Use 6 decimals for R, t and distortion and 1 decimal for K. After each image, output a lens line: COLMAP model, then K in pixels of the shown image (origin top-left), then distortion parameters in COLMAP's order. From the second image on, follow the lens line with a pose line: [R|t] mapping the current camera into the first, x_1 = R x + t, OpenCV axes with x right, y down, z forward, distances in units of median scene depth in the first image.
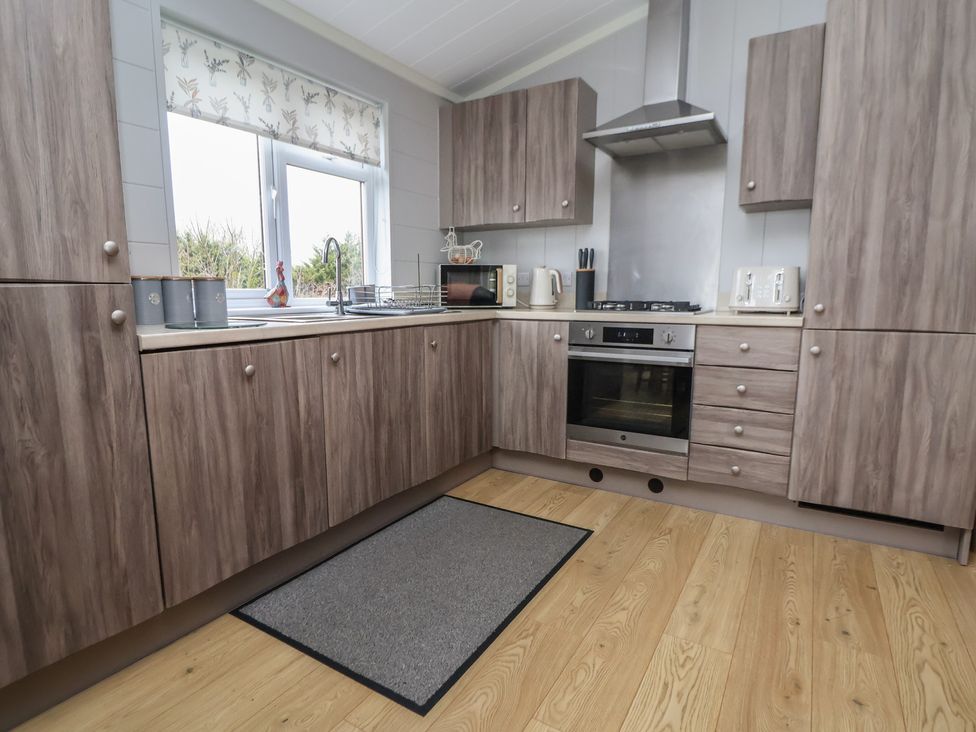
lens RADIAL K [[527.6, 0, 488.0], [0, 527.6, 366.0], [0, 0, 1]] dist [0.001783, -0.014663]
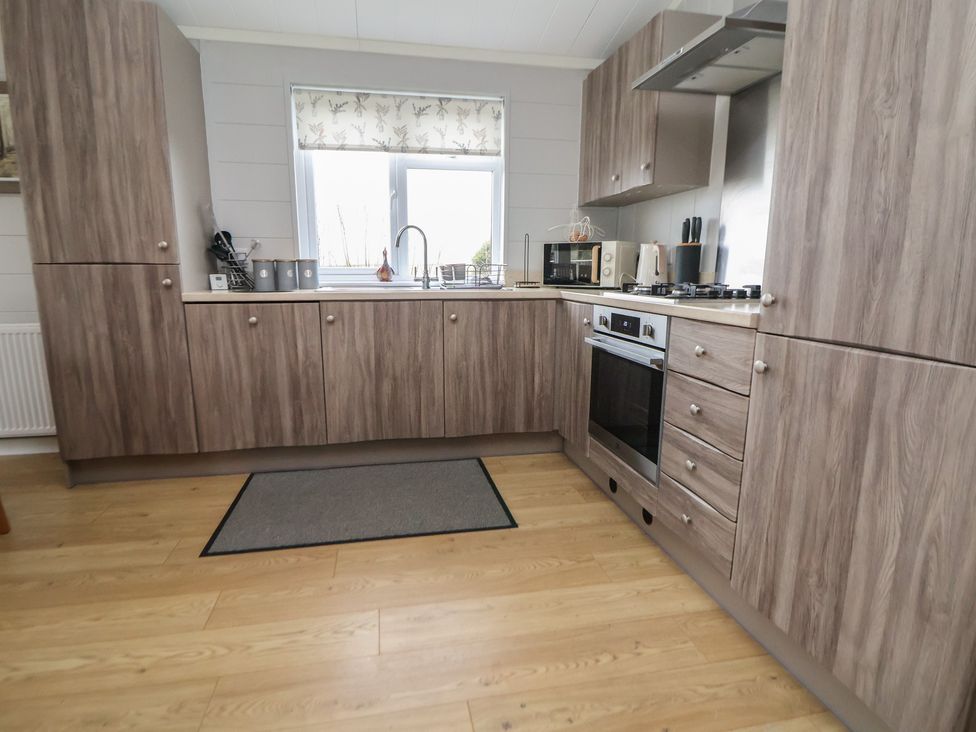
lens RADIAL K [[518.9, 0, 486.1], [0, 518.9, 361.5], [0, 0, 1]] dist [0.002609, -0.016828]
pose [[0.683782, 0.131607, -0.717719, 0.885105], [-0.107198, 0.991046, 0.079597, -0.052759], [0.721769, 0.022511, 0.691768, 0.353269]]
